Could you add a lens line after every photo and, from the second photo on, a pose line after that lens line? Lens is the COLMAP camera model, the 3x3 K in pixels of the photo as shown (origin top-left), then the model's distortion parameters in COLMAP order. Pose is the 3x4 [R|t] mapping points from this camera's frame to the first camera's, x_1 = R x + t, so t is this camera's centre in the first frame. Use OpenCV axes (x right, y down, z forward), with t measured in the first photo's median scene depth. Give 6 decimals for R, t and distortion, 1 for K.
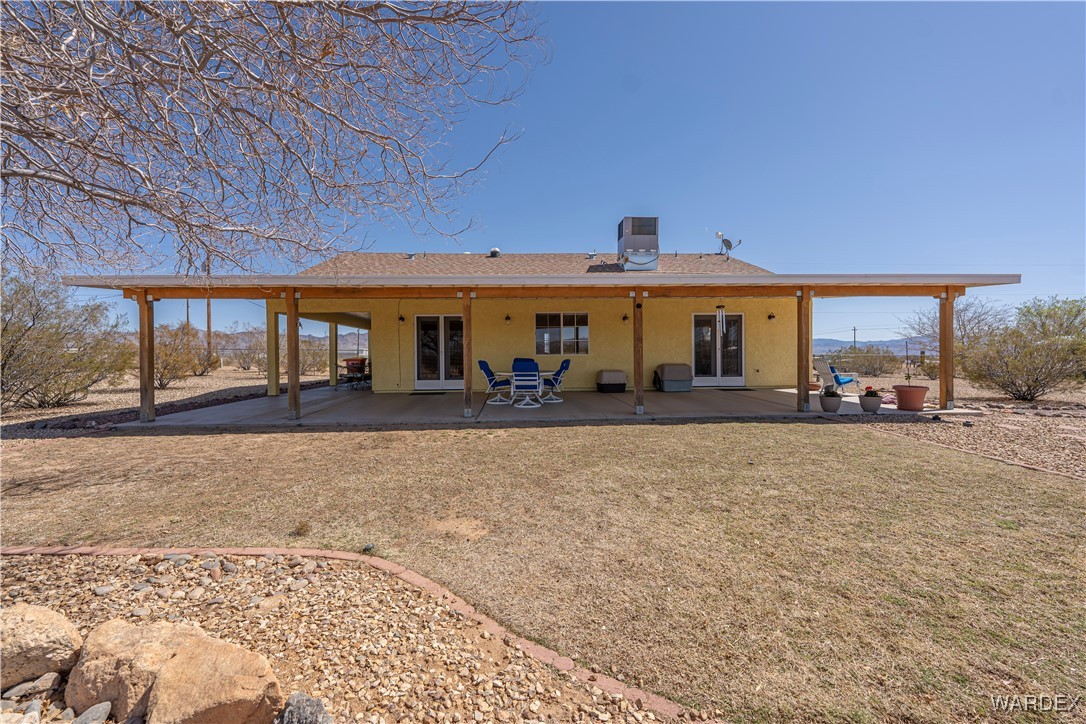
lens RADIAL K [[437.1, 0, 543.0], [0, 437.1, 362.0], [0, 0, 1]] dist [0.000706, 0.000230]
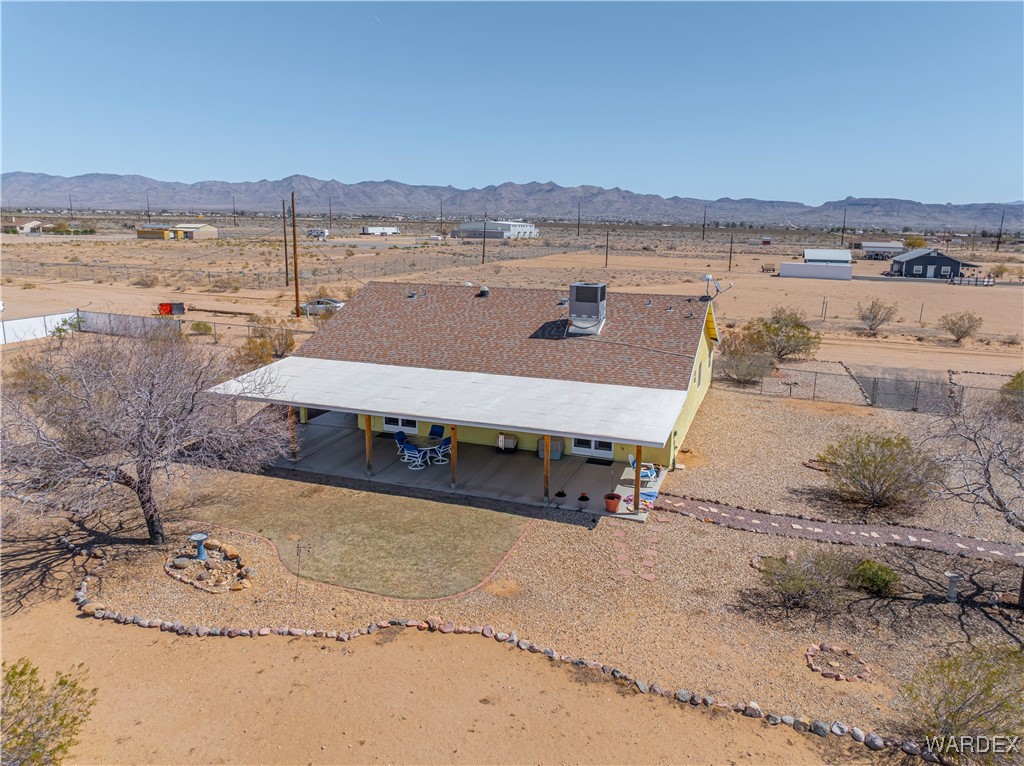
lens RADIAL K [[726.4, 0, 519.2], [0, 726.4, 378.9], [0, 0, 1]] dist [-0.026426, 0.002778]
pose [[0.915654, 0.108308, -0.387101, 0.991660], [-0.025160, 0.976570, 0.213724, -0.602863], [0.401179, -0.185958, 0.896925, -0.919422]]
